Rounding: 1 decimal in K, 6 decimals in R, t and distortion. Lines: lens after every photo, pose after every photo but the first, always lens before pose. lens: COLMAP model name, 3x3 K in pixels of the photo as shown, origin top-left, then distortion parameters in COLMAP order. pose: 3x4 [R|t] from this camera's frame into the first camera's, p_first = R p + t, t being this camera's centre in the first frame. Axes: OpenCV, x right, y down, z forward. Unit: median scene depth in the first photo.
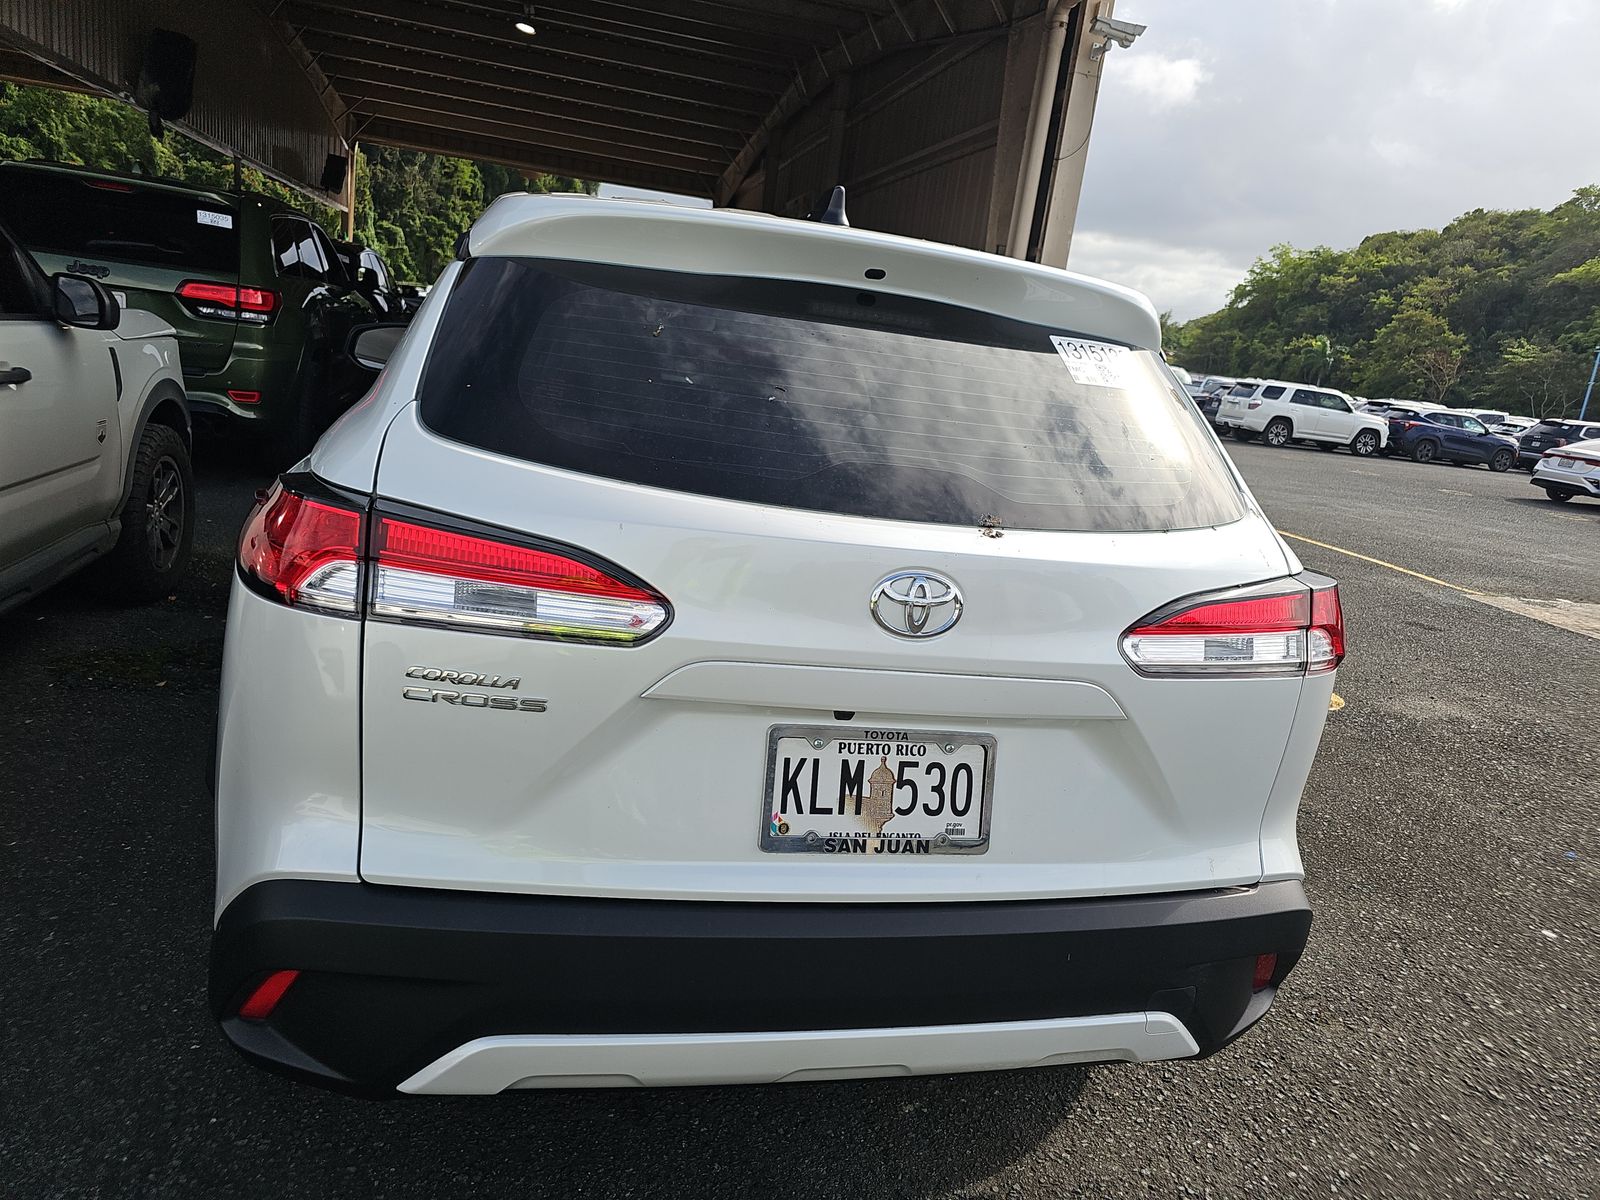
lens RADIAL K [[1080.8, 0, 806.5], [0, 1080.8, 607.1], [0, 0, 1]] dist [0.031691, -0.021449]
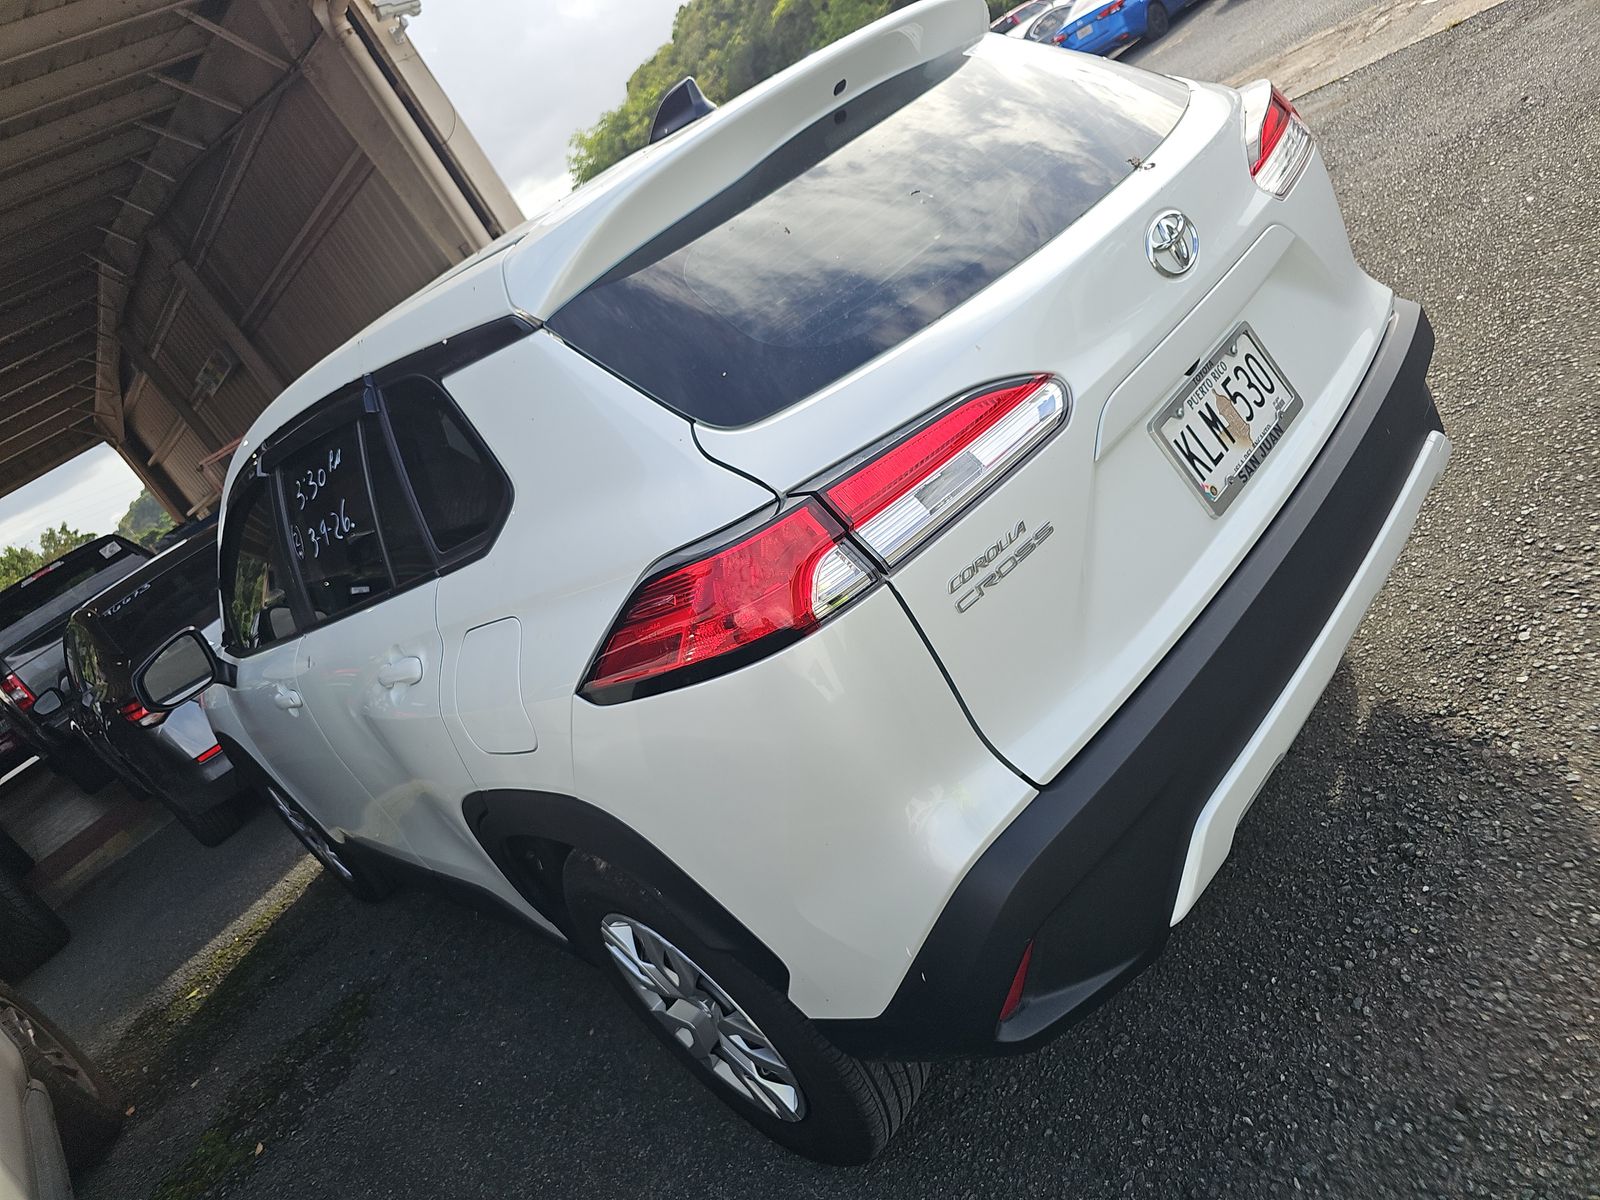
lens RADIAL K [[1080.8, 0, 800.3], [0, 1080.8, 588.6], [0, 0, 1]] dist [0.031691, -0.021449]
pose [[0.669286, -0.689537, 0.276757, -0.630512], [0.687404, 0.716023, 0.121601, -0.132287], [-0.282013, 0.108858, 0.953215, 0.095891]]
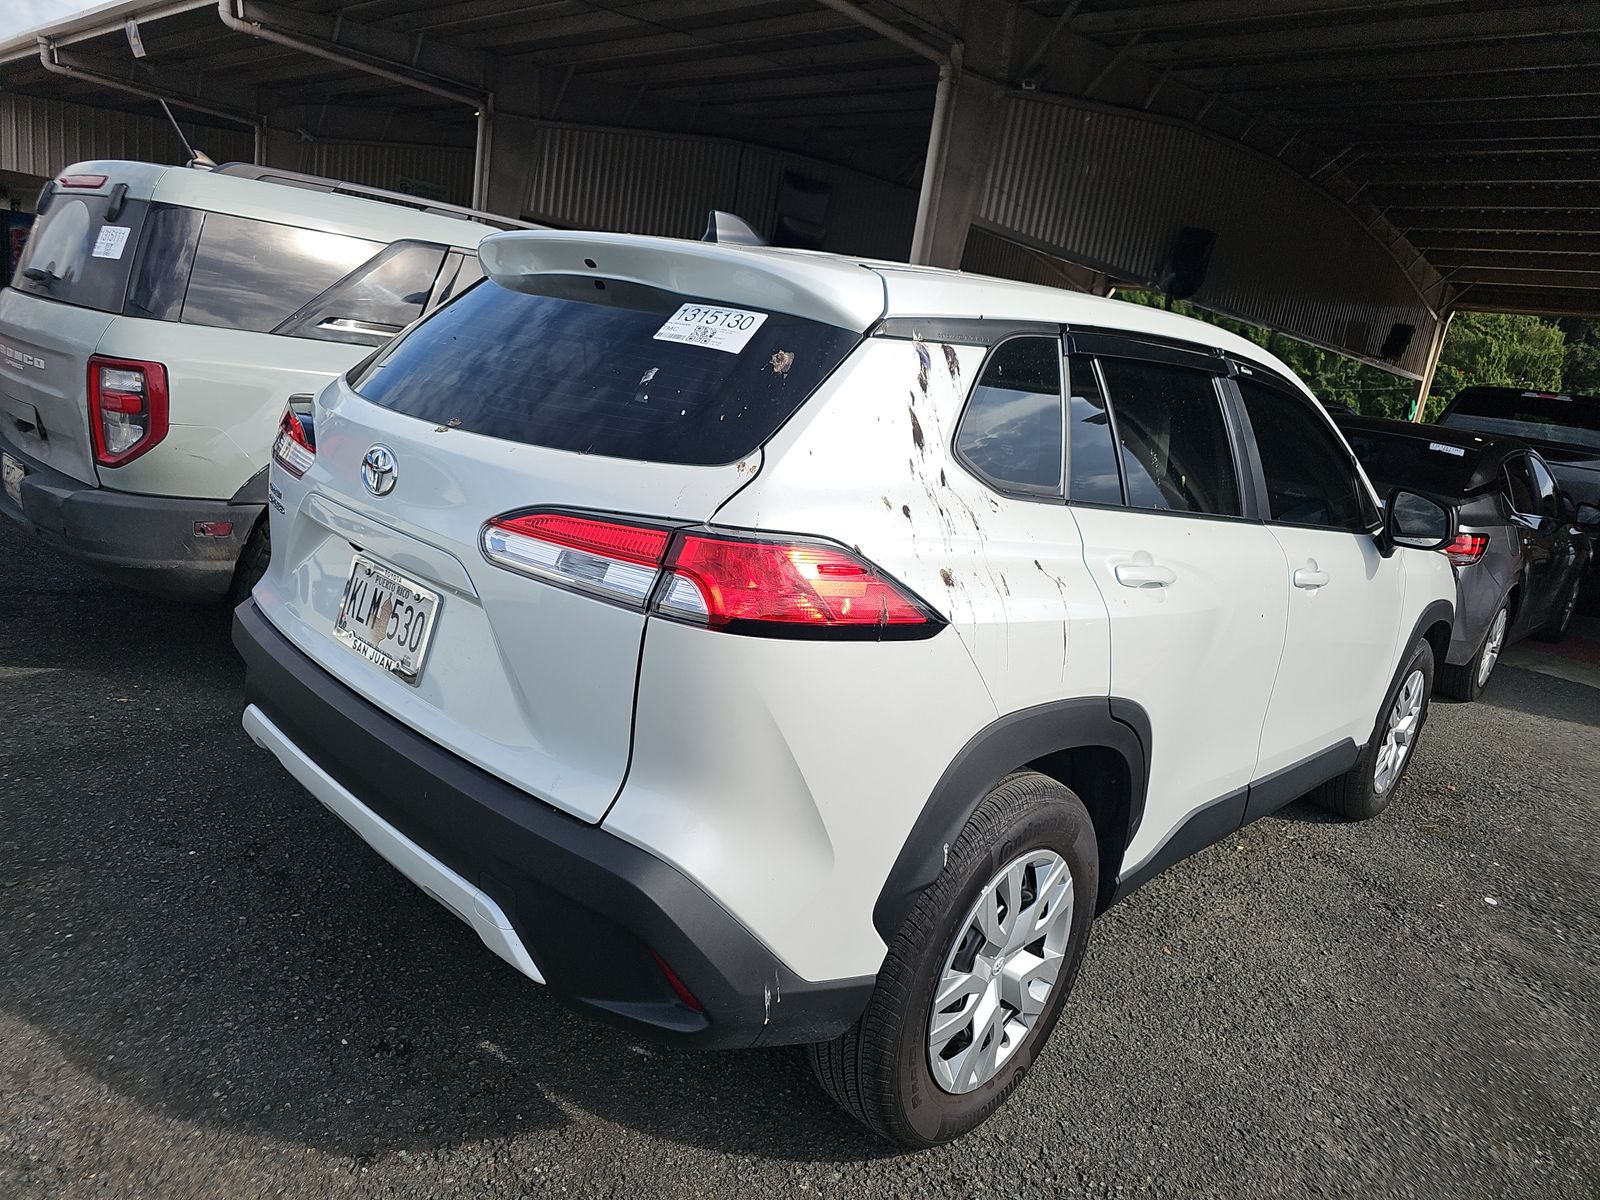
lens RADIAL K [[1080.8, 0, 797.3], [0, 1080.8, 604.2], [0, 0, 1]] dist [0.031691, -0.021449]
pose [[0.539332, 0.139715, -0.830422, 1.439842], [-0.275150, 0.961252, -0.016973, 0.035190], [0.795873, 0.237645, 0.556876, 0.636927]]
